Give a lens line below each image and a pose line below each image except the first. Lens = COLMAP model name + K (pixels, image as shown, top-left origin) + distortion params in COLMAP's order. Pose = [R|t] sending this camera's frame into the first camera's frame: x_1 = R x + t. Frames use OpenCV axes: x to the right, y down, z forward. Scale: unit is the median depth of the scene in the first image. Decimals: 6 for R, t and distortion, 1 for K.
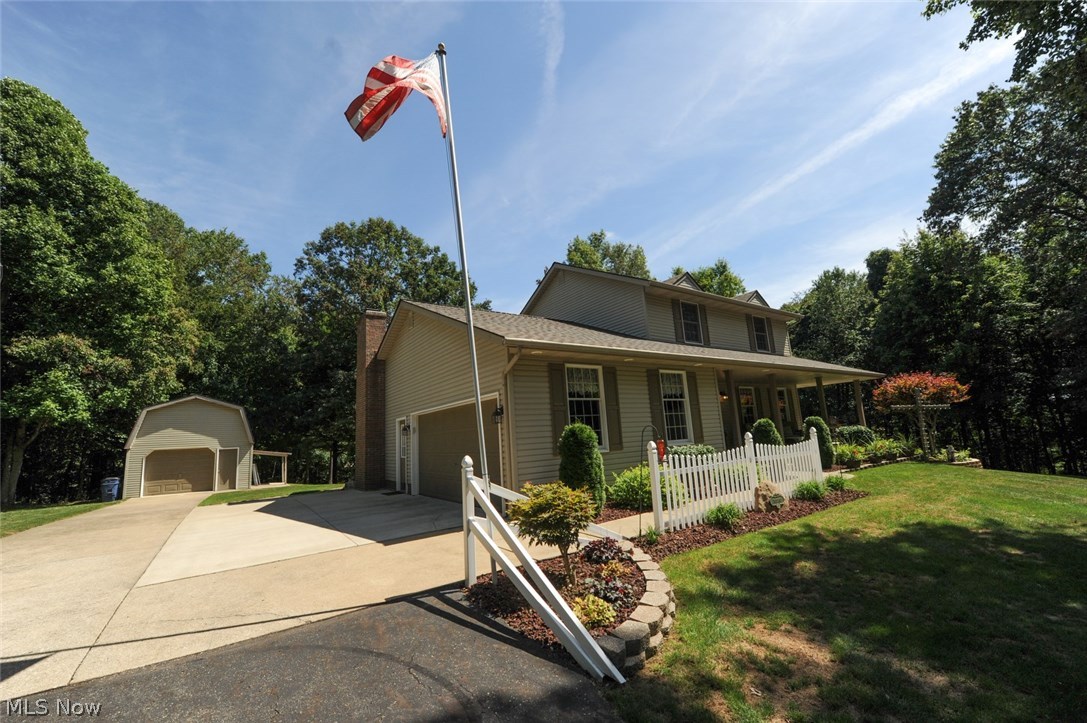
lens RADIAL K [[436.3, 0, 547.3], [0, 436.3, 364.9], [0, 0, 1]] dist [-0.021796, 0.000951]
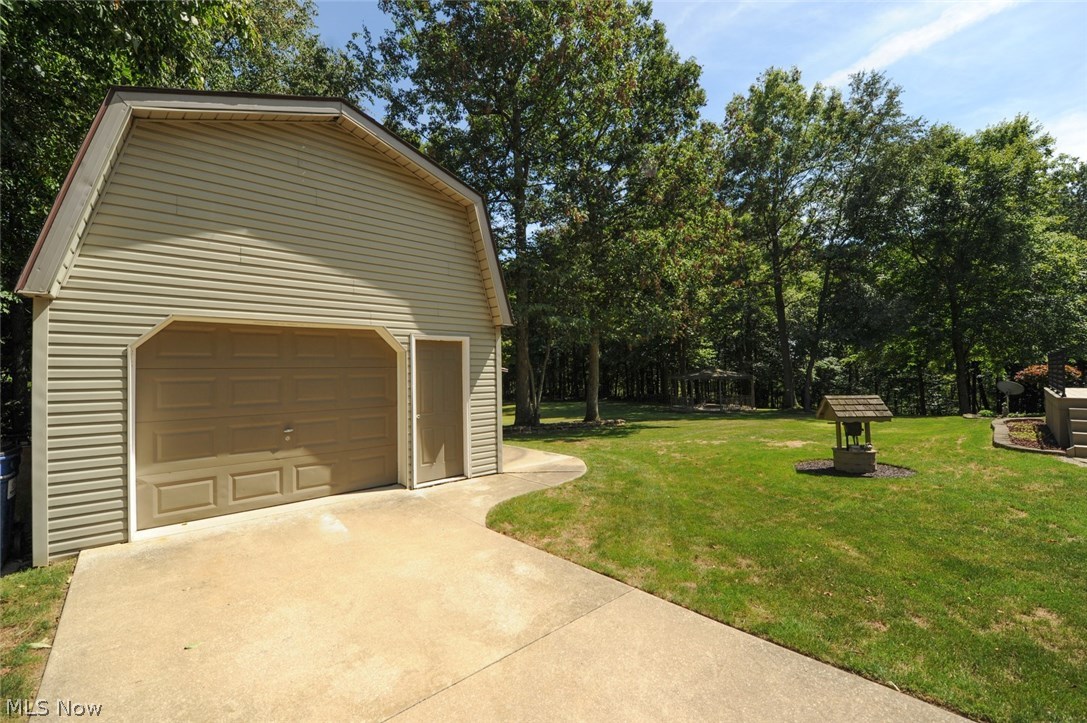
lens RADIAL K [[436.3, 0, 538.8], [0, 436.3, 360.1], [0, 0, 1]] dist [-0.021796, 0.000951]
pose [[0.993797, 0.059994, 0.093643, -0.710026], [-0.073501, 0.986224, 0.148190, 0.163535], [-0.083462, -0.154153, 0.984516, 0.723743]]
